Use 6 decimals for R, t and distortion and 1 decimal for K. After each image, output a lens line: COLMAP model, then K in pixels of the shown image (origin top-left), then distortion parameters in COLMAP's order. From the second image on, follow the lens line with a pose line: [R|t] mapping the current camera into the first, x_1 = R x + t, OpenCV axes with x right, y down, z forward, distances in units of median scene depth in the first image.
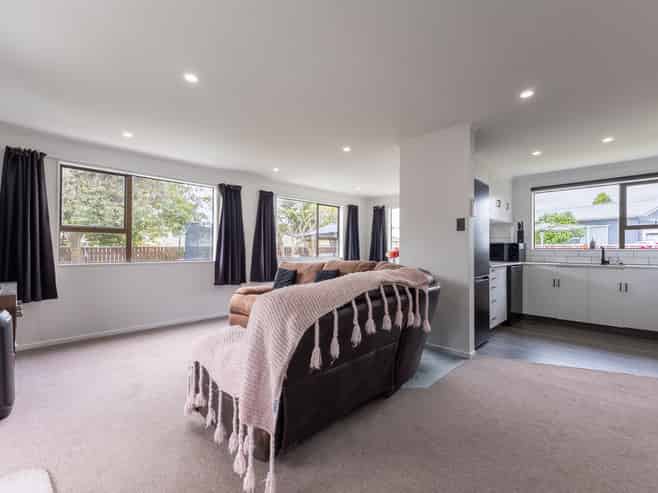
lens RADIAL K [[306.6, 0, 325.8], [0, 306.6, 246.8], [0, 0, 1]] dist [-0.001643, 0.001014]
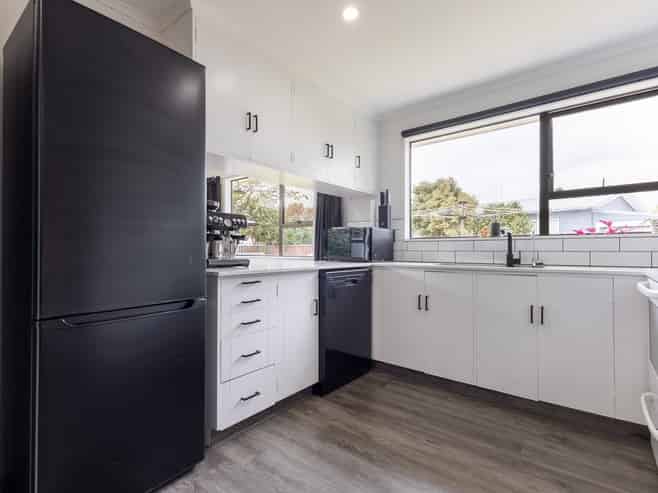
lens RADIAL K [[306.6, 0, 334.6], [0, 306.6, 243.6], [0, 0, 1]] dist [-0.001643, 0.001014]
pose [[0.997754, -0.006225, 0.066689, 0.504481], [0.006432, 0.999975, -0.002894, 0.017167], [-0.066669, 0.003316, 0.997770, 0.439523]]
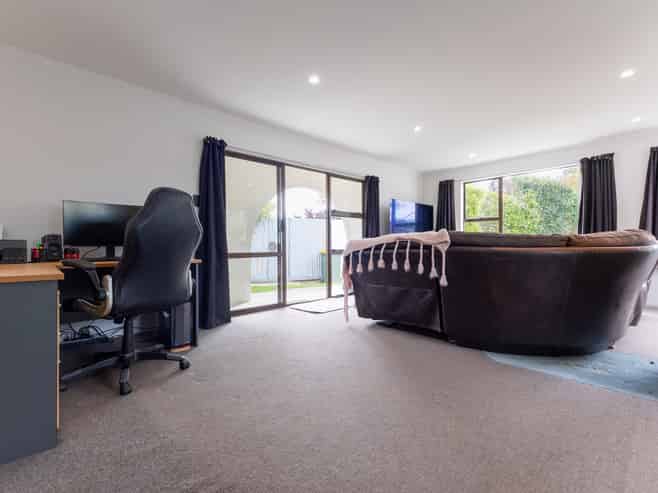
lens RADIAL K [[306.6, 0, 328.4], [0, 306.6, 244.9], [0, 0, 1]] dist [-0.001643, 0.001014]
pose [[-0.052787, -0.003703, -0.998599, 1.799904], [0.008153, 0.999958, -0.004139, 0.155444], [0.998572, -0.008360, -0.052755, 0.780053]]
